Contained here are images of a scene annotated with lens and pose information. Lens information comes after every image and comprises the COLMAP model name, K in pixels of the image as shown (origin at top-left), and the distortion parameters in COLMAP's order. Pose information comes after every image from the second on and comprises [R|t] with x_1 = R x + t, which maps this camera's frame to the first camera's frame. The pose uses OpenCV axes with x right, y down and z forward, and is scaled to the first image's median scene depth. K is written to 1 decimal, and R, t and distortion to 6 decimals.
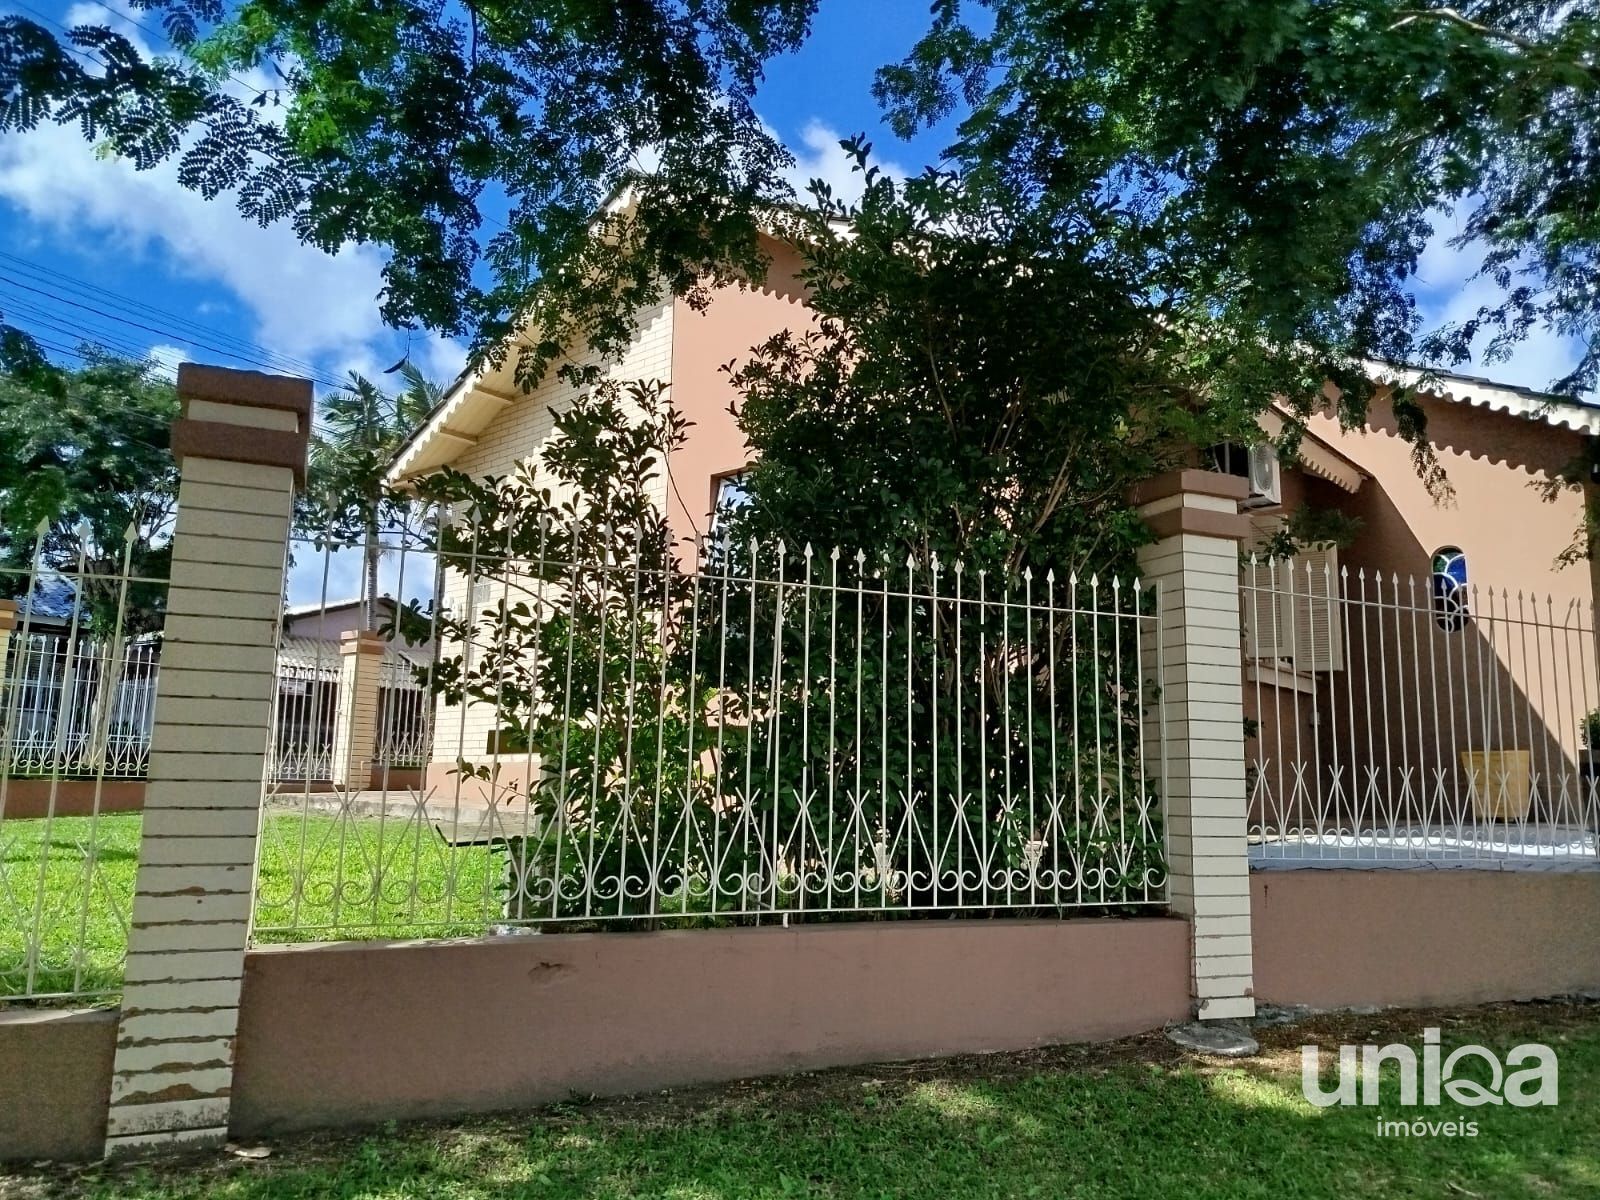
lens RADIAL K [[1102.0, 0, 800.2], [0, 1102.0, 606.4], [0, 0, 1]] dist [-0.085422, 0.027038]
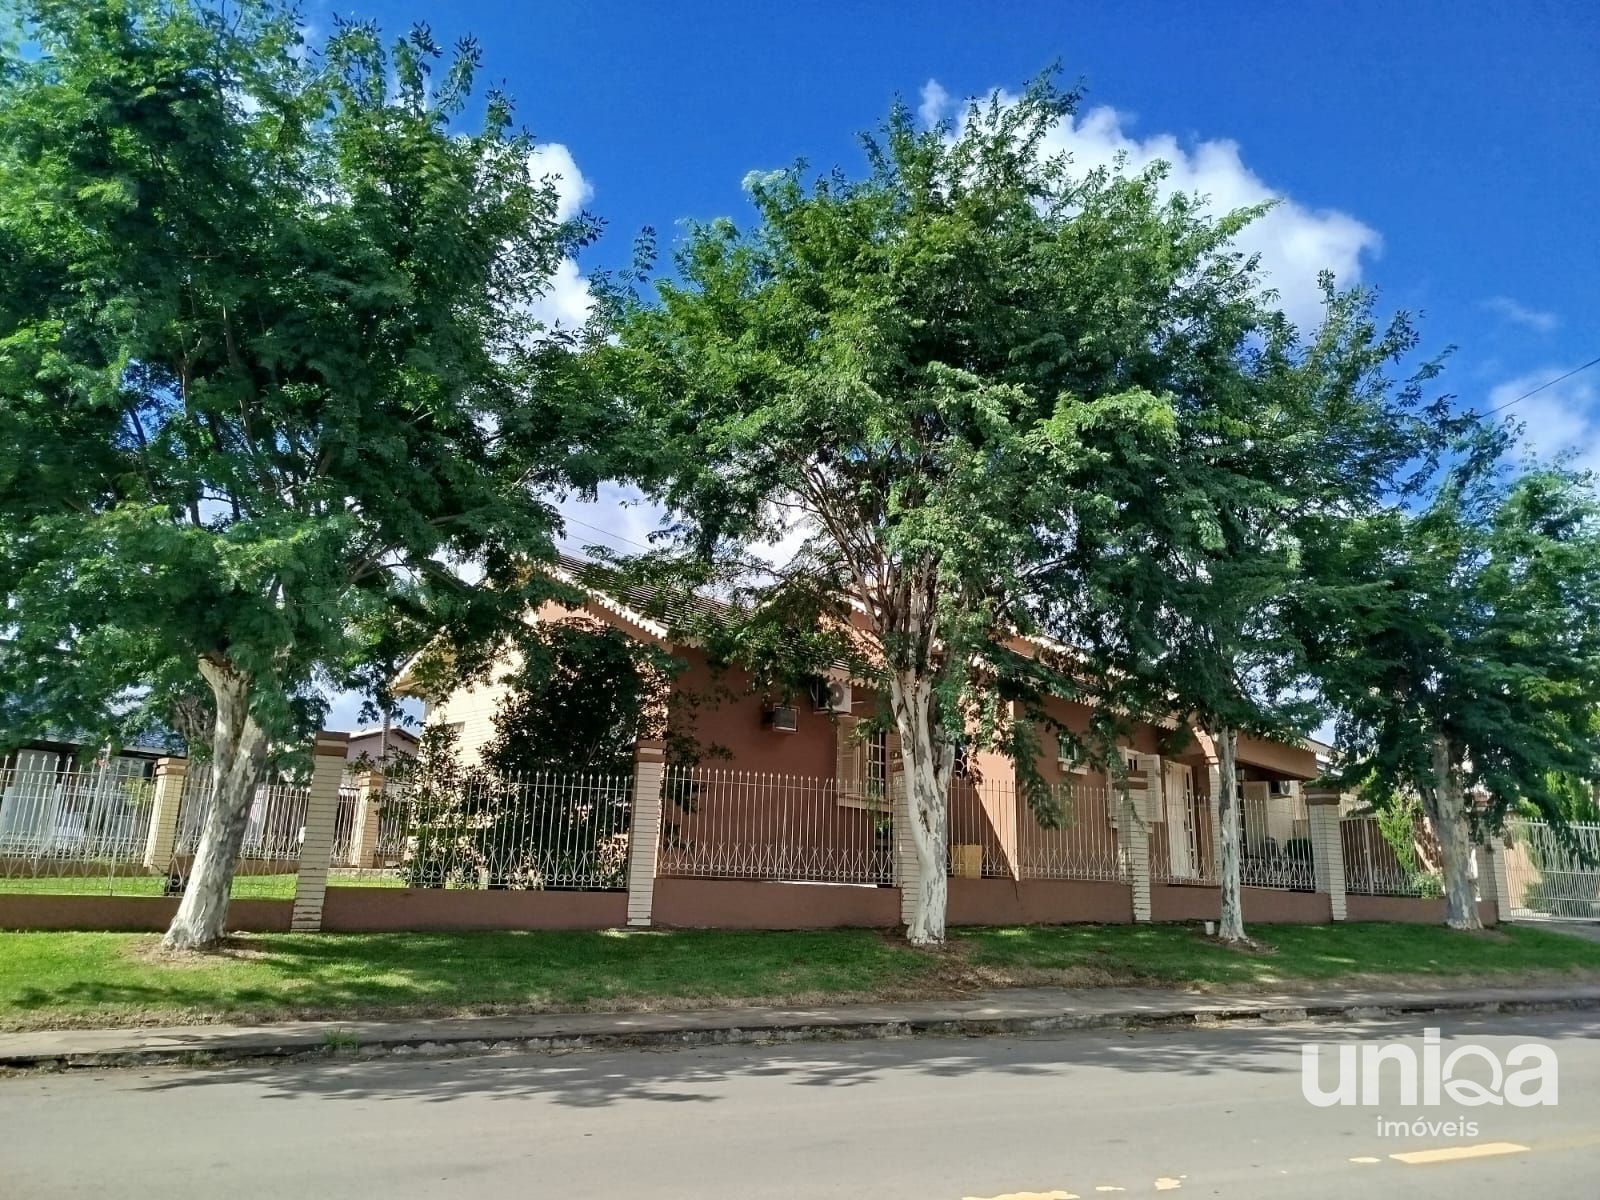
lens RADIAL K [[1102.0, 0, 800.2], [0, 1102.0, 606.4], [0, 0, 1]] dist [-0.085422, 0.027038]
pose [[0.999697, -0.007306, -0.023489, 0.910448], [0.005057, 0.995520, -0.094420, -0.213998], [0.024073, 0.094273, 0.995255, -2.064969]]
